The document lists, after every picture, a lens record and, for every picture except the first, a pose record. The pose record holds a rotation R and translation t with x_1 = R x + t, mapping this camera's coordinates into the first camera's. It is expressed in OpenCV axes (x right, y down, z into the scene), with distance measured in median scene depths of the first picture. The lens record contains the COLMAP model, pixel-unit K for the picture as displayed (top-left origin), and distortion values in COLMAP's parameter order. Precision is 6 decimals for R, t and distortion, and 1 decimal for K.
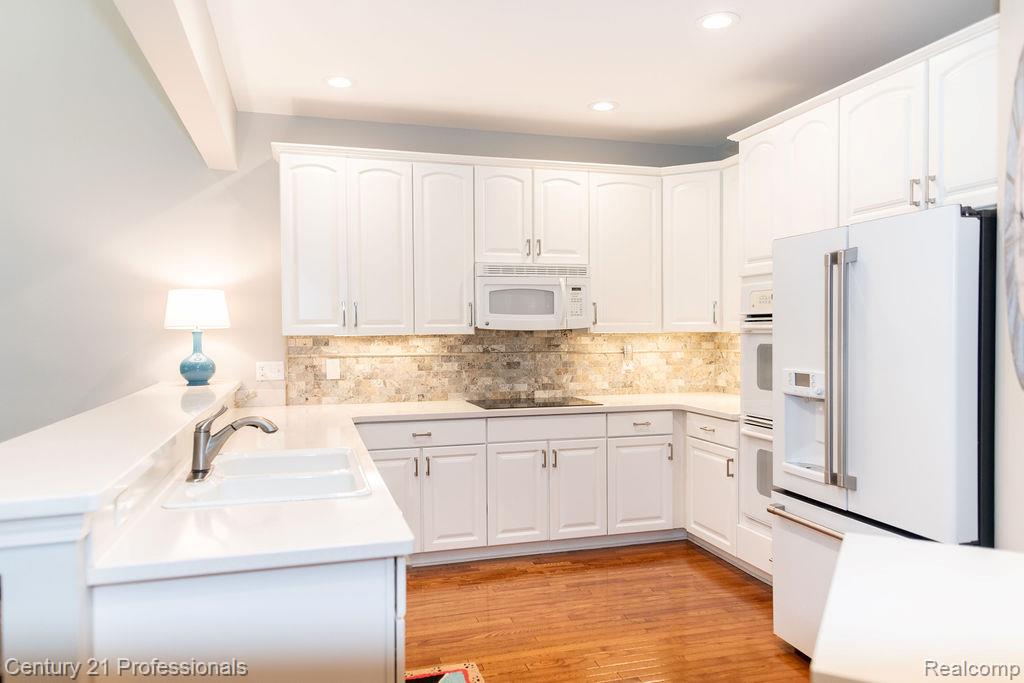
lens RADIAL K [[714.5, 0, 511.5], [0, 714.5, 342.9], [0, 0, 1]] dist [0.041689, 0.004785]
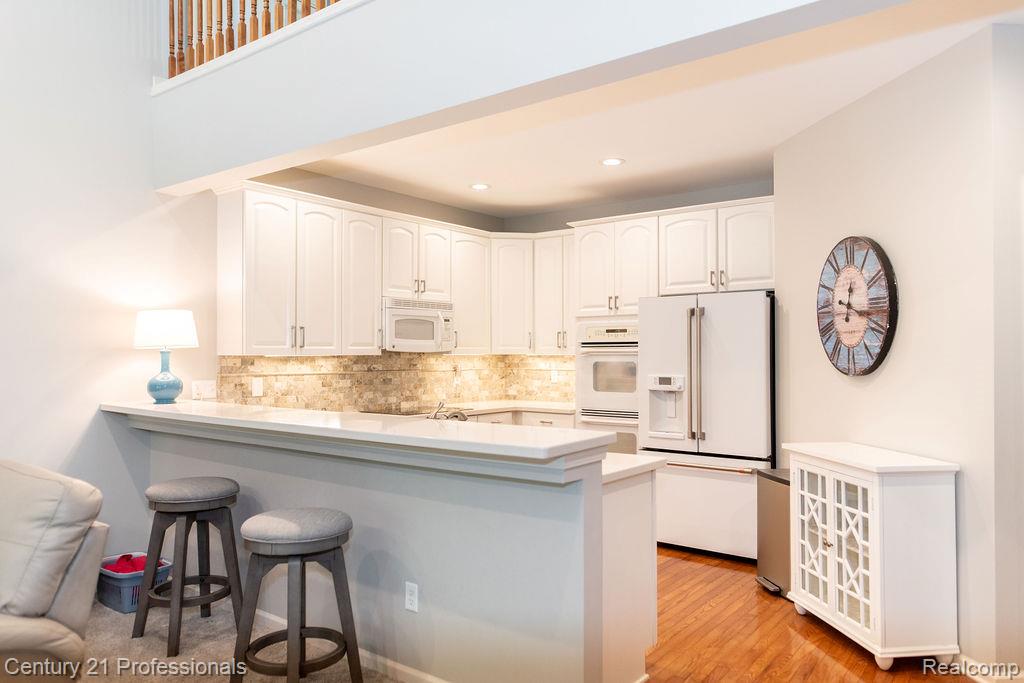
lens RADIAL K [[714.5, 0, 515.1], [0, 714.5, 342.3], [0, 0, 1]] dist [0.041689, 0.004785]
pose [[0.811675, 0.014447, 0.583930, -0.562772], [0.007665, 0.999345, -0.035378, 0.010441], [-0.584058, 0.033191, 0.811033, -0.112736]]
